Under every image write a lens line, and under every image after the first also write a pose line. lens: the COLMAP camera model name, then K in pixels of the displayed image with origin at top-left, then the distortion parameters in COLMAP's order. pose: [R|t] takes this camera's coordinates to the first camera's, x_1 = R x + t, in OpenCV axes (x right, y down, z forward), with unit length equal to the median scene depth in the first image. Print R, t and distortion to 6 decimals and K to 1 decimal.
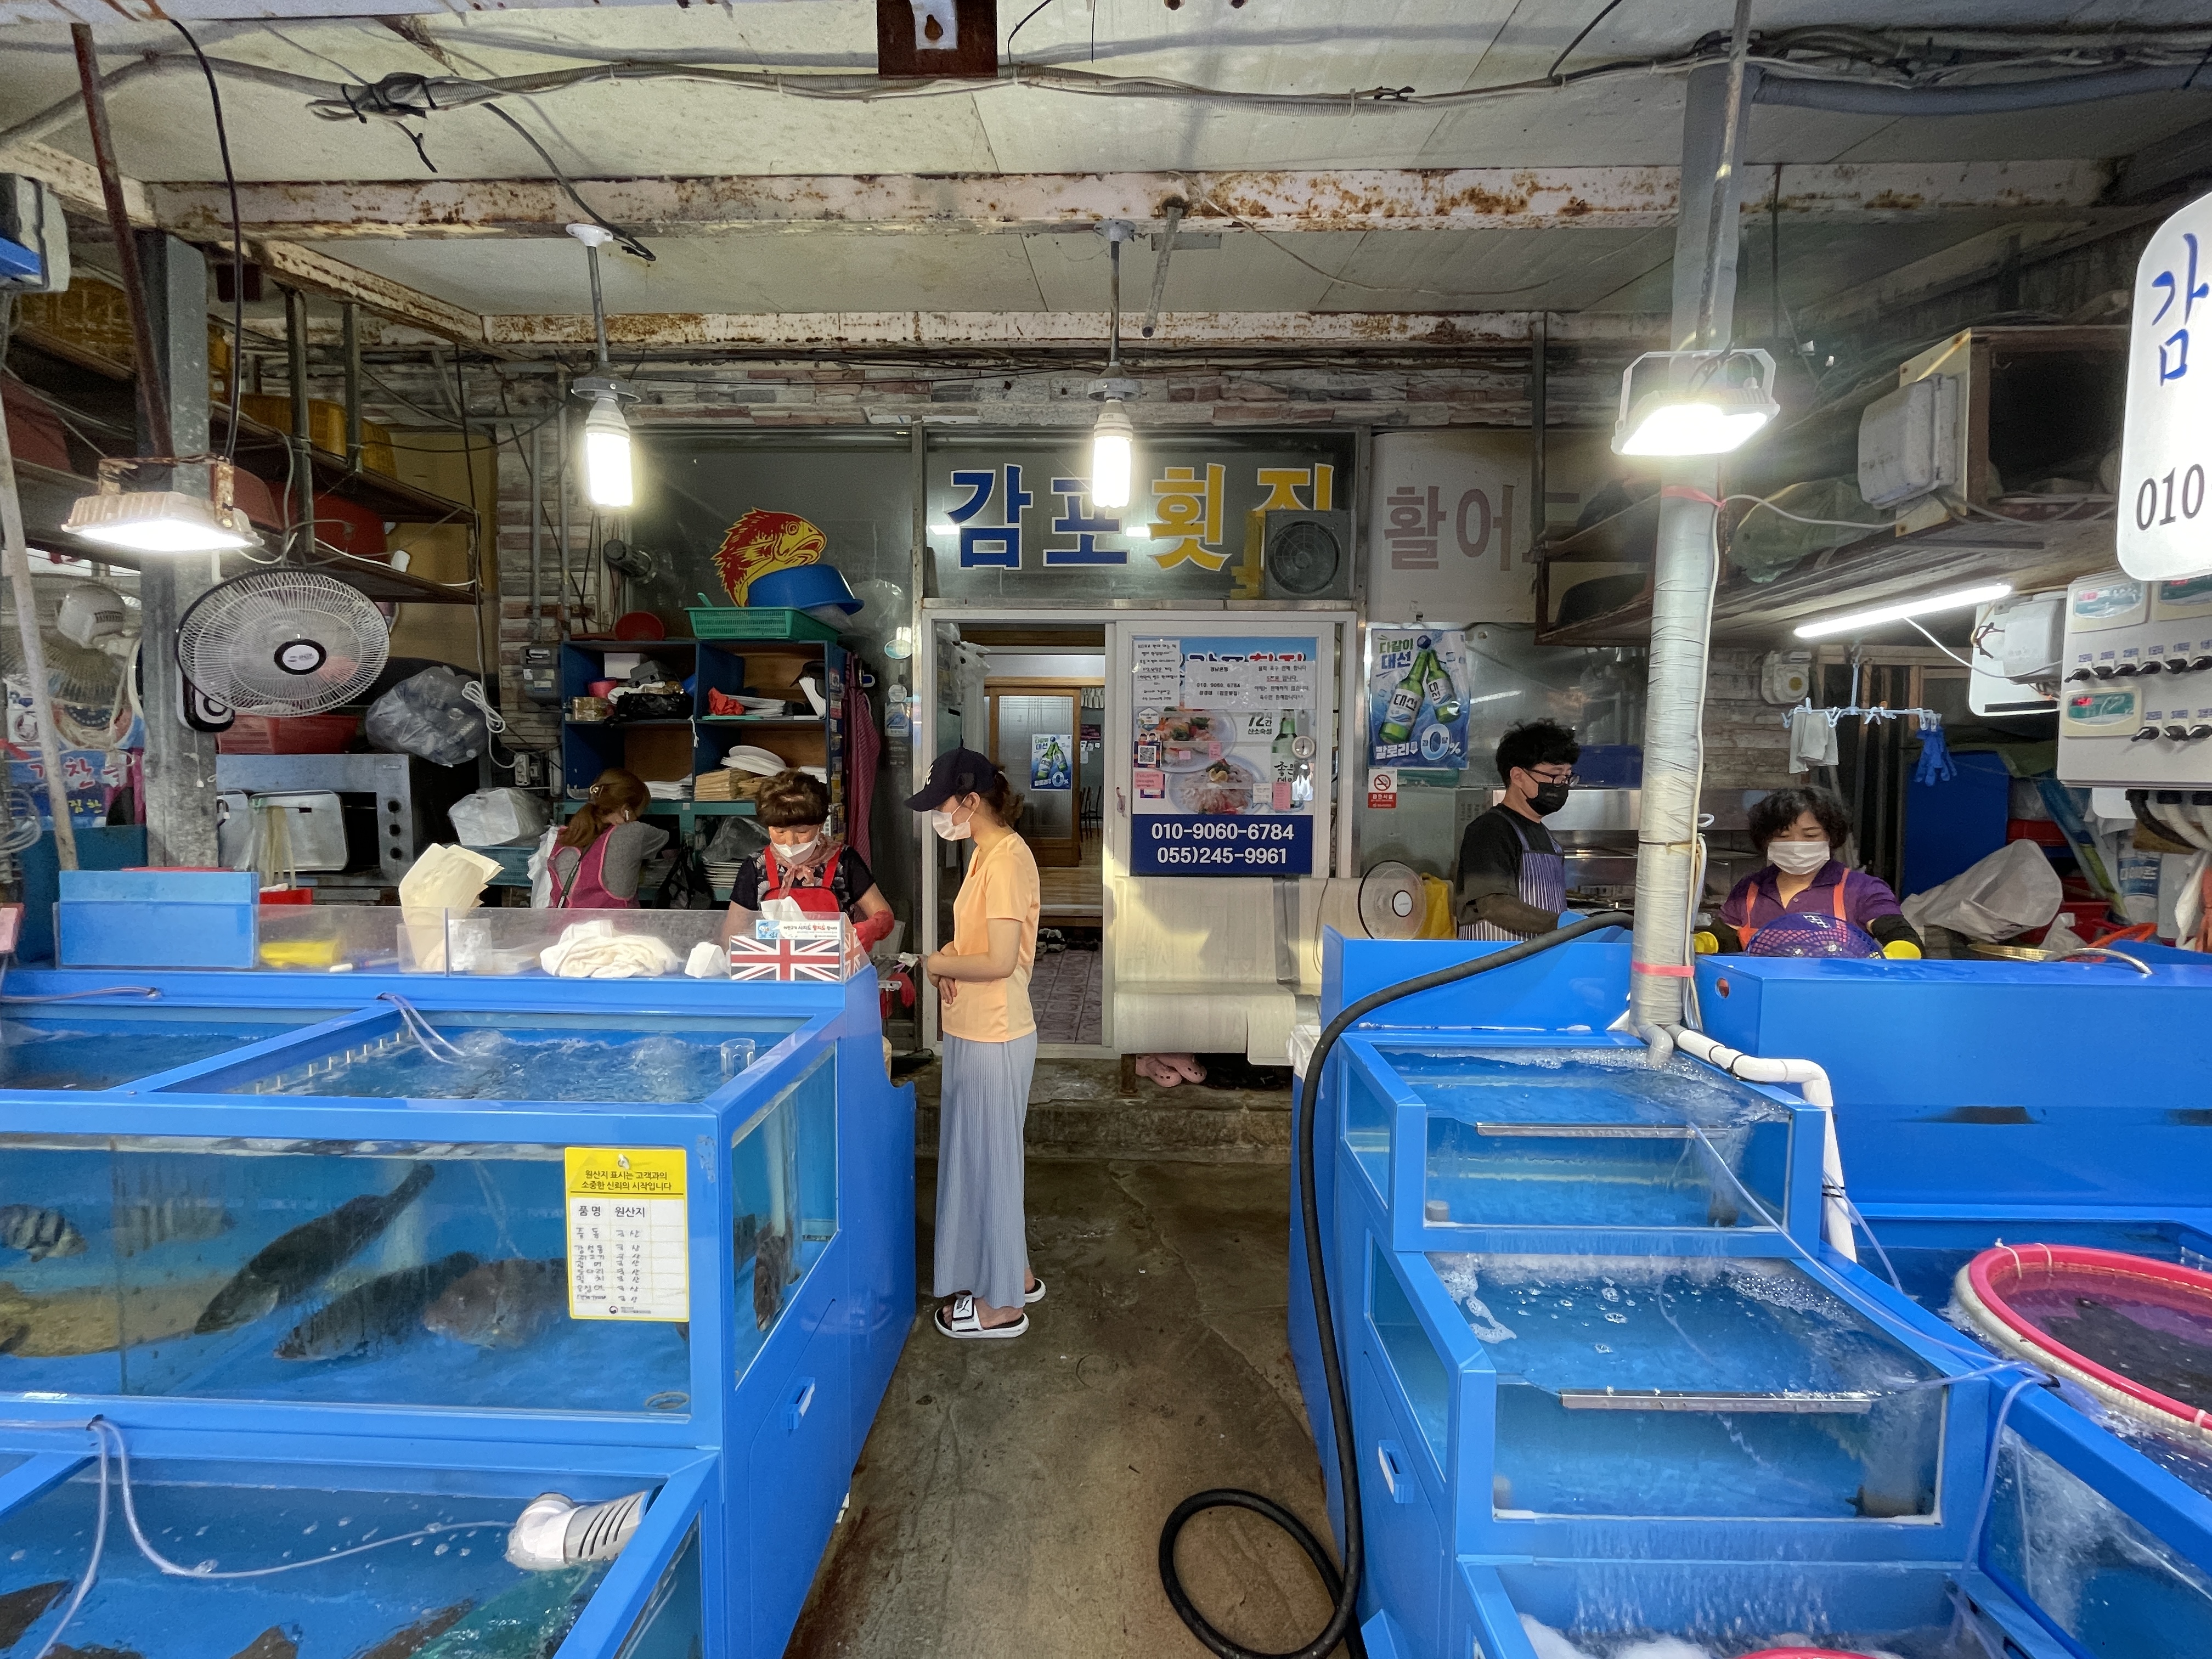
lens RADIAL K [[908.0, 0, 1100.2], [0, 908.0, 824.1], [0, 0, 1]] dist [-0.000574, 0.000943]
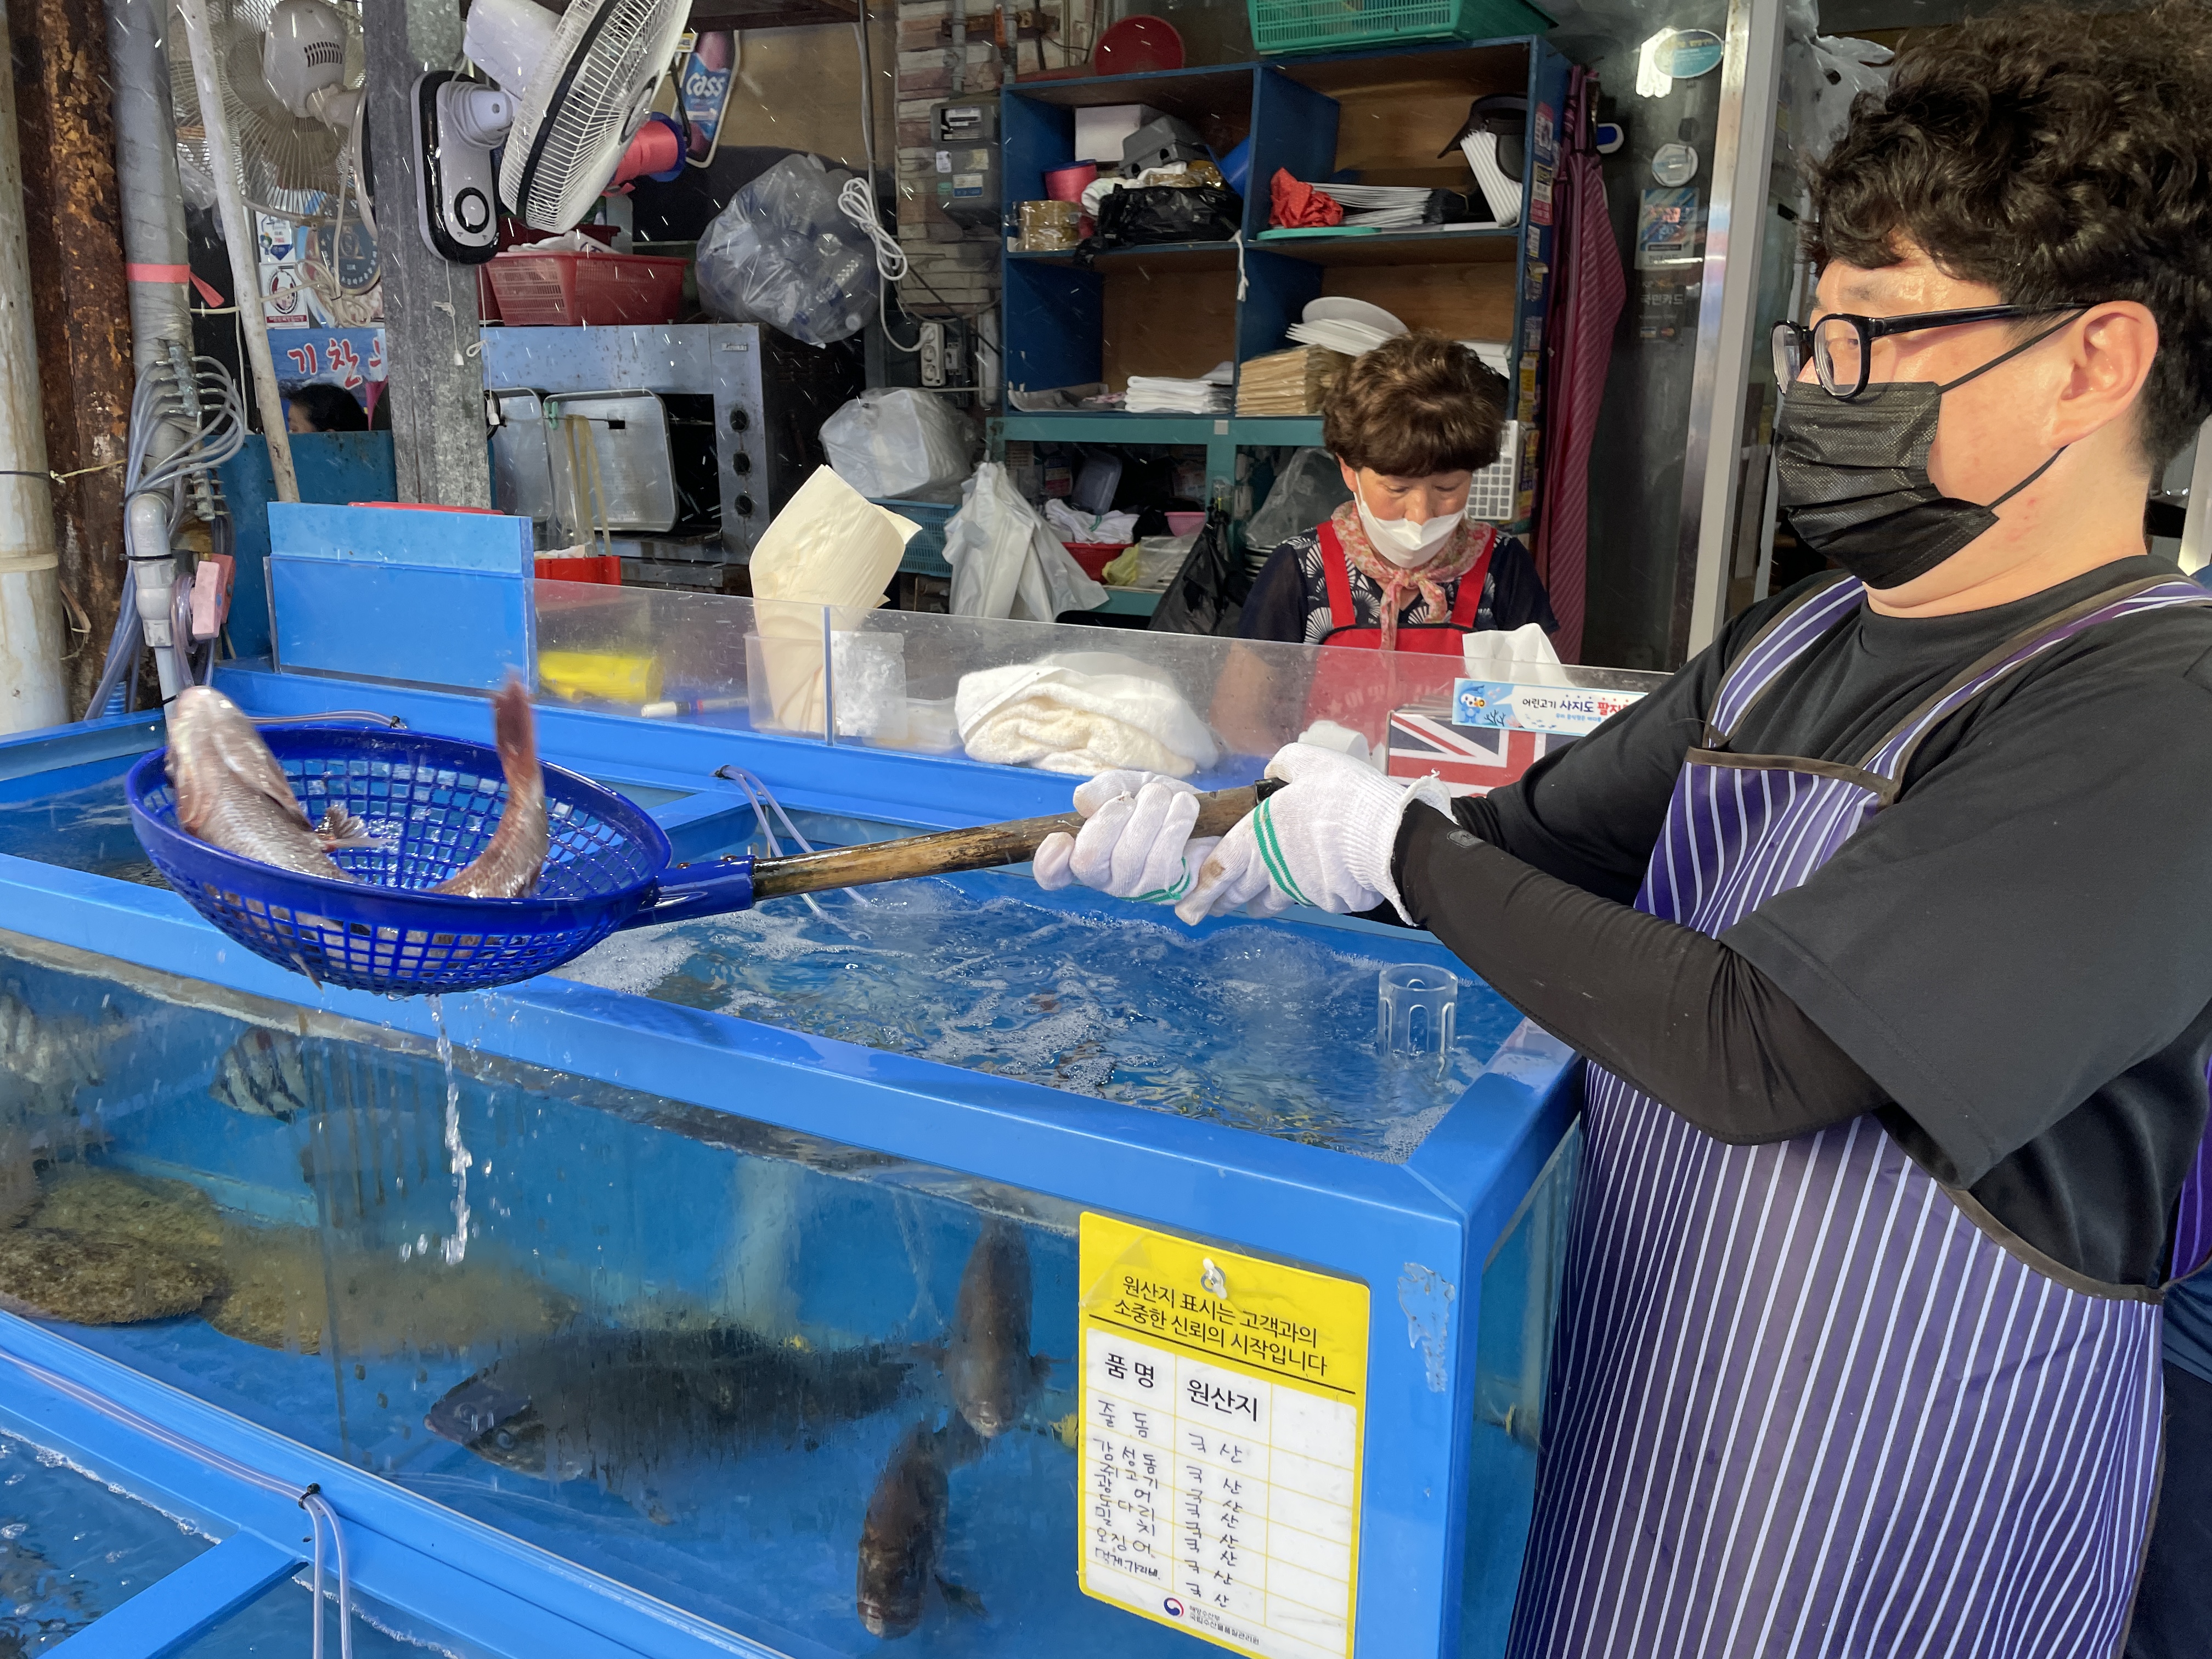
lens RADIAL K [[1672.2, 0, 1100.6], [0, 1672.2, 795.9], [0, 0, 1]] dist [0.106783, -0.136512]
pose [[0.897800, 0.104702, -0.427776, -0.103140], [-0.028176, 0.982994, 0.181462, 0.013354], [0.439501, -0.150864, 0.885482, 0.134822]]
